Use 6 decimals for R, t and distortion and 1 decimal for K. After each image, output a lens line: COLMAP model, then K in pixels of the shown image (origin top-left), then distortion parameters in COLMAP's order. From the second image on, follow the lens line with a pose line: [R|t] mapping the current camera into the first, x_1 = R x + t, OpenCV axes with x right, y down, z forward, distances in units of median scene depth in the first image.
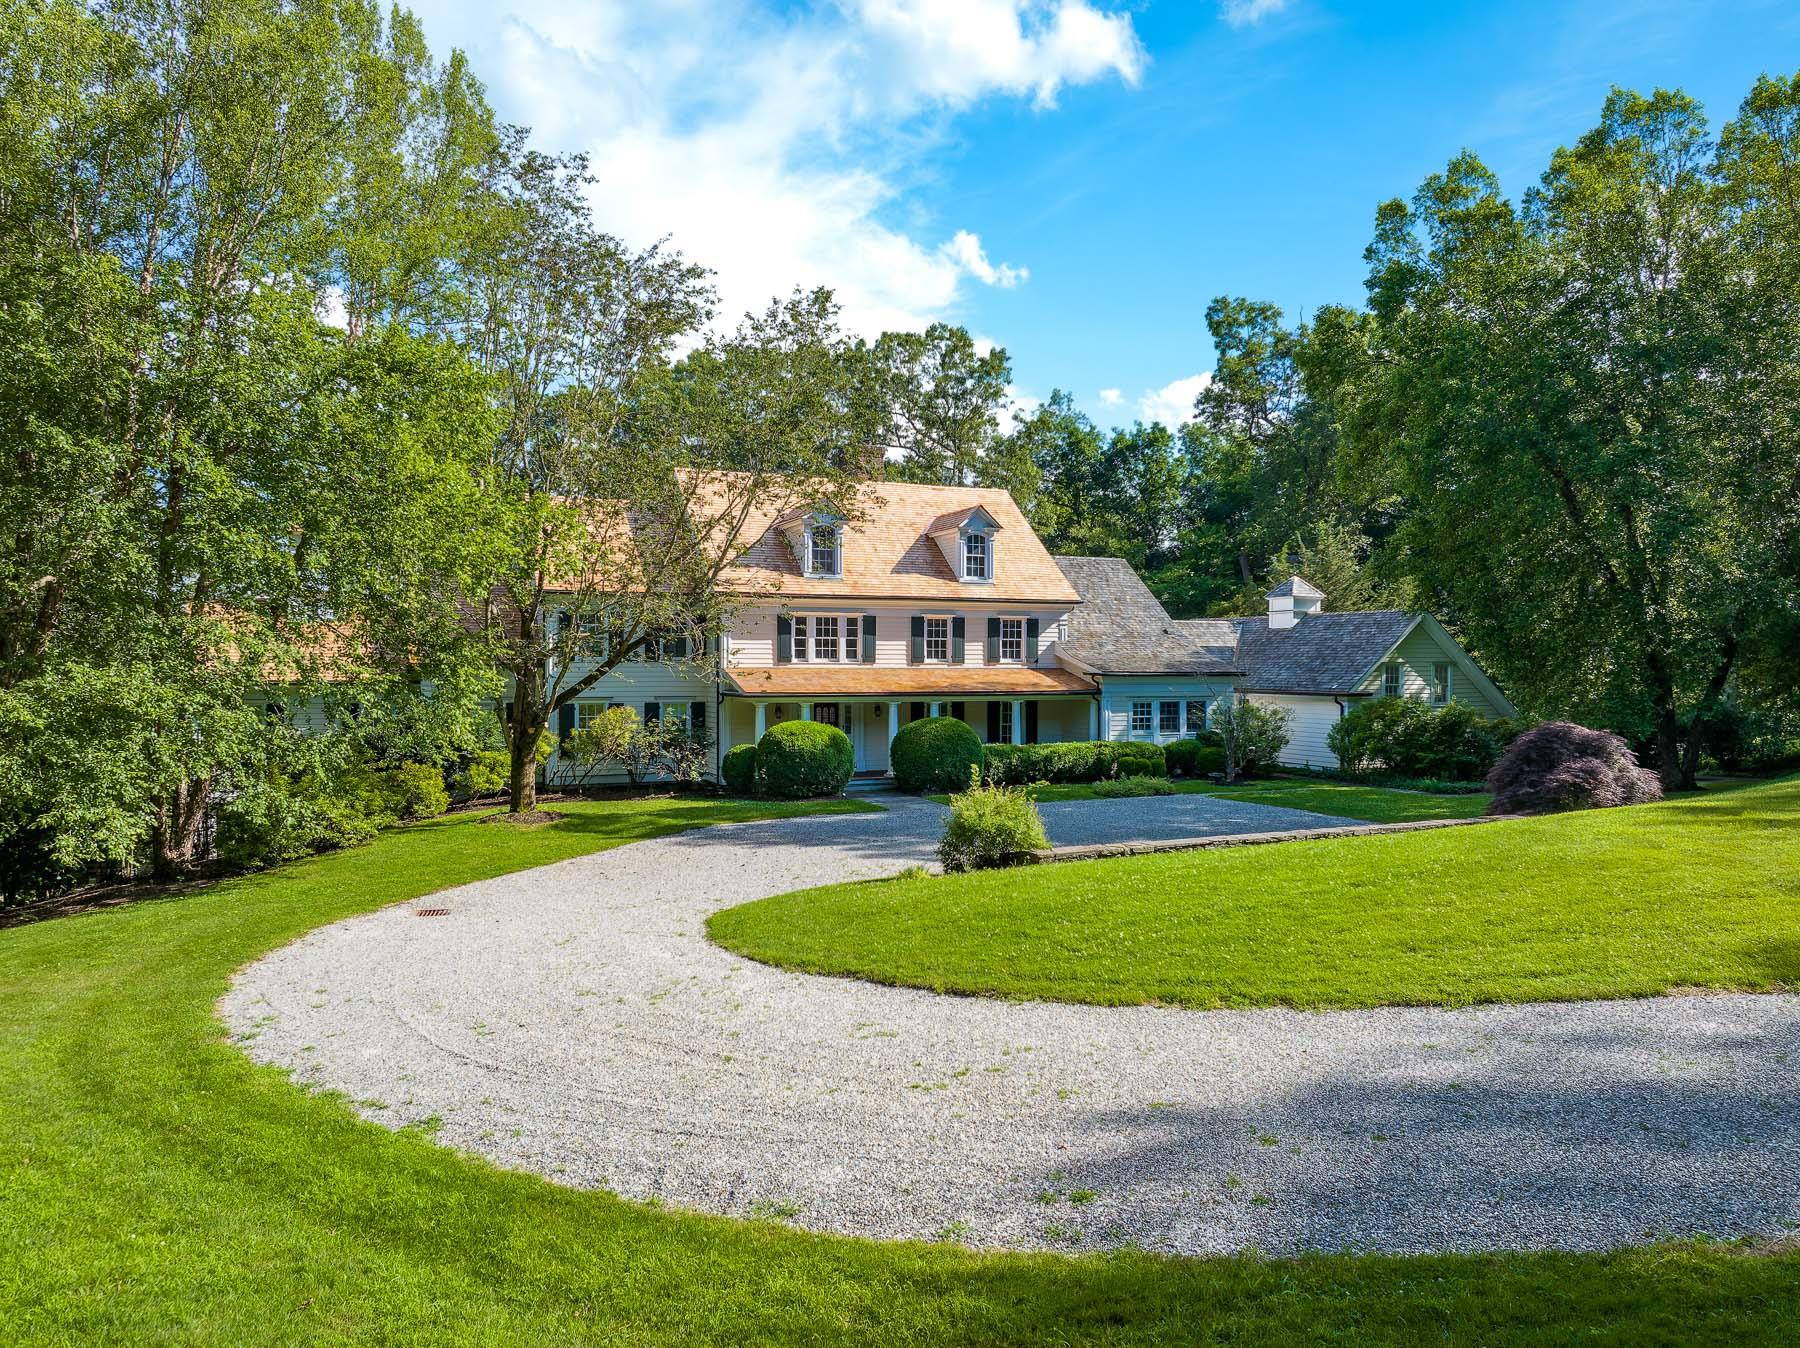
lens RADIAL K [[1237.0, 0, 908.8], [0, 1237.0, 671.7], [0, 0, 1]] dist [-0.002547, -0.000636]
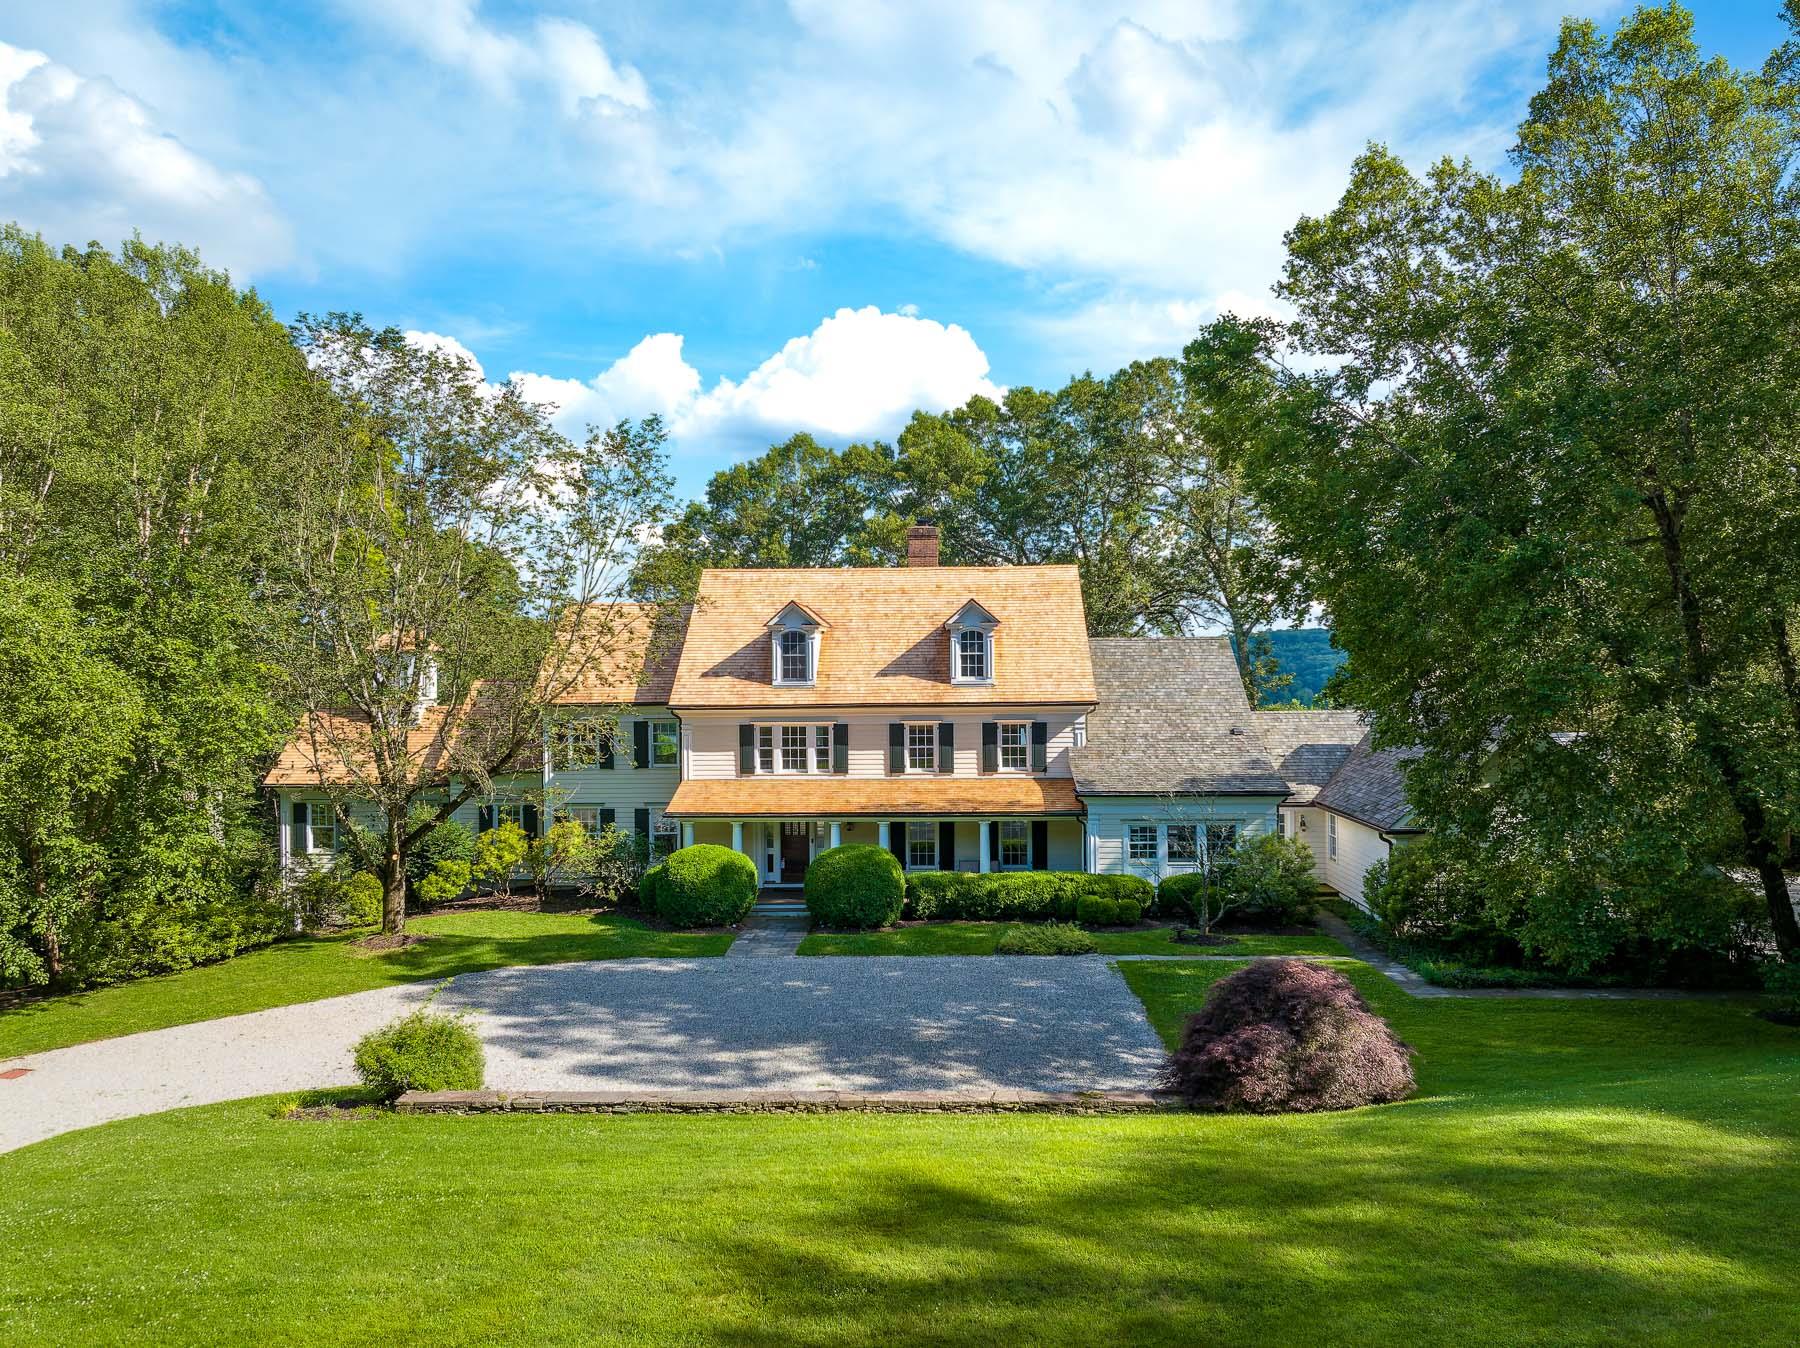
lens RADIAL K [[1237.0, 0, 903.4], [0, 1237.0, 679.4], [0, 0, 1]] dist [-0.002547, -0.000636]
pose [[0.891423, -0.002035, -0.453168, 0.430491], [0.007068, 0.999931, 0.009414, -0.085994], [0.453118, -0.011595, 0.891375, 0.171450]]
